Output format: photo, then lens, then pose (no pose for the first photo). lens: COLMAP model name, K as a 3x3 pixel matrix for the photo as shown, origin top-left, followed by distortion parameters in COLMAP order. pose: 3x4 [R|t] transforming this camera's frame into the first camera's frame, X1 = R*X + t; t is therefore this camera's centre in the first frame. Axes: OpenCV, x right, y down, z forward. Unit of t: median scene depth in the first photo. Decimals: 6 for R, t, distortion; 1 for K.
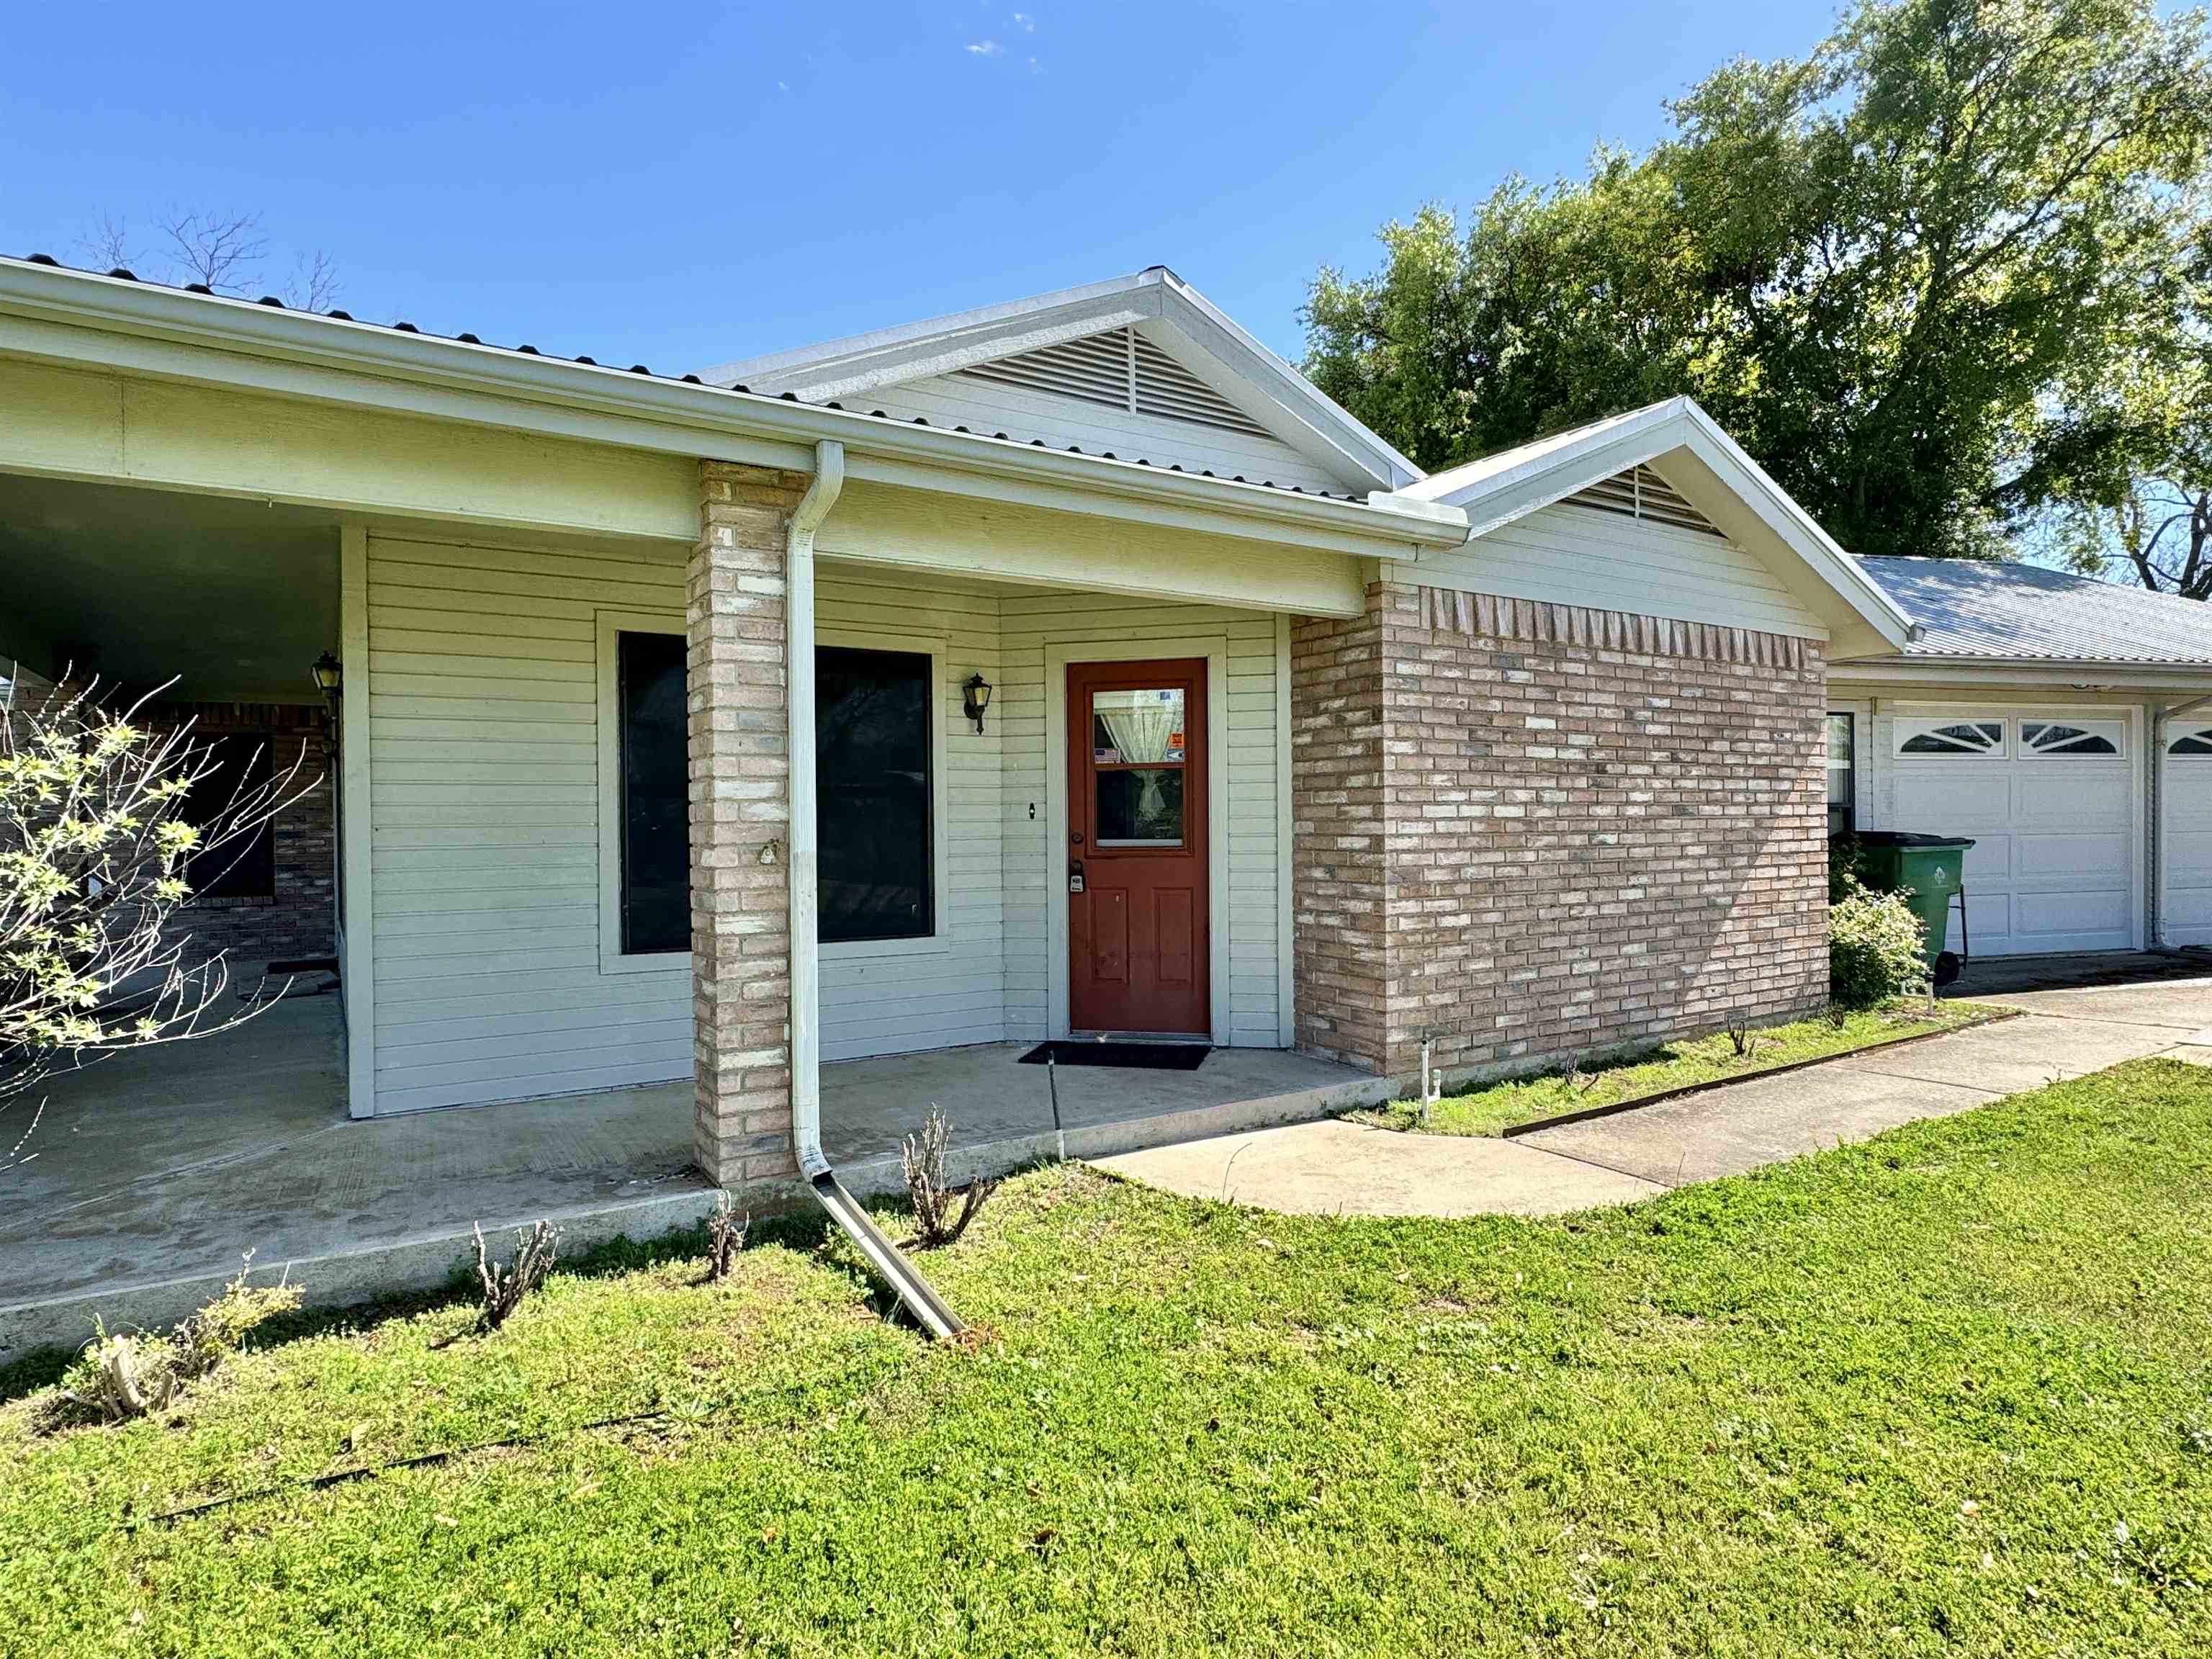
lens RADIAL K [[1204.4, 0, 1098.9], [0, 1204.4, 825.0], [0, 0, 1]] dist [-0.000054, 0.000548]
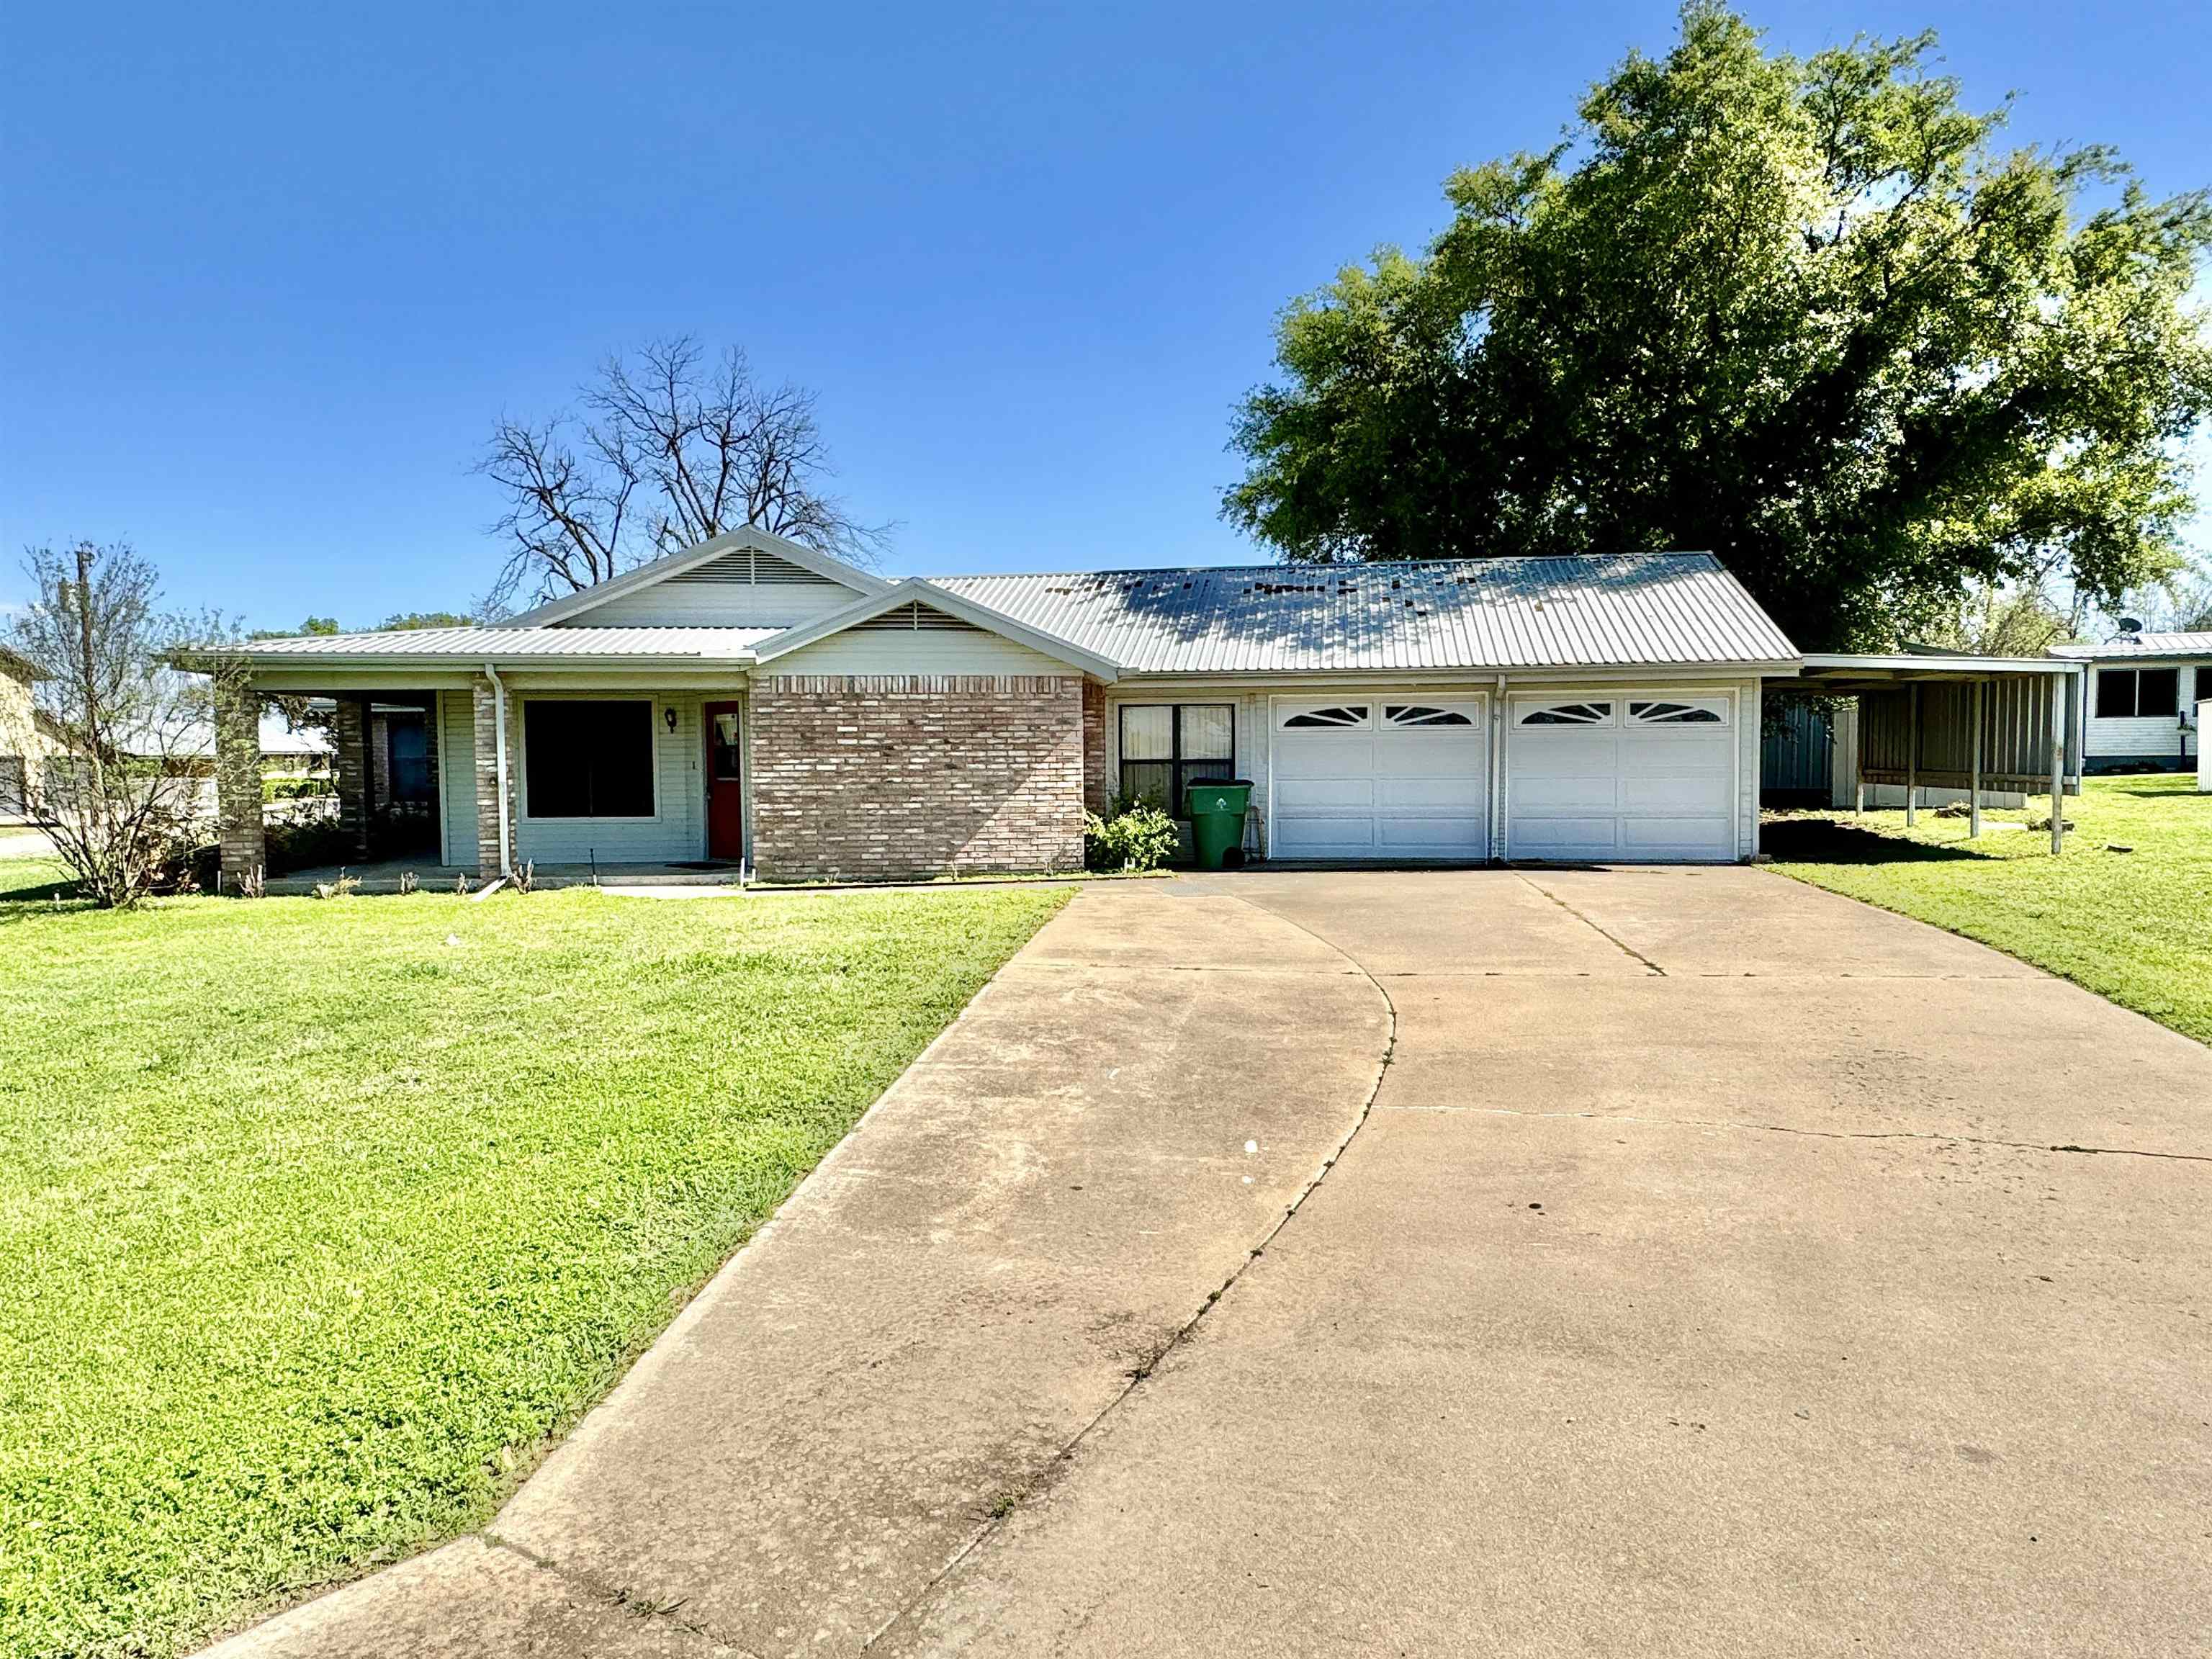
lens RADIAL K [[1348.7, 0, 1112.5], [0, 1348.7, 812.5], [0, 0, 1]] dist [0.010290, 0.000730]
pose [[0.901945, 0.023263, -0.431224, 1.816067], [-0.002593, 0.998822, 0.048459, -0.048482], [0.431844, -0.042589, 0.900942, -1.033114]]
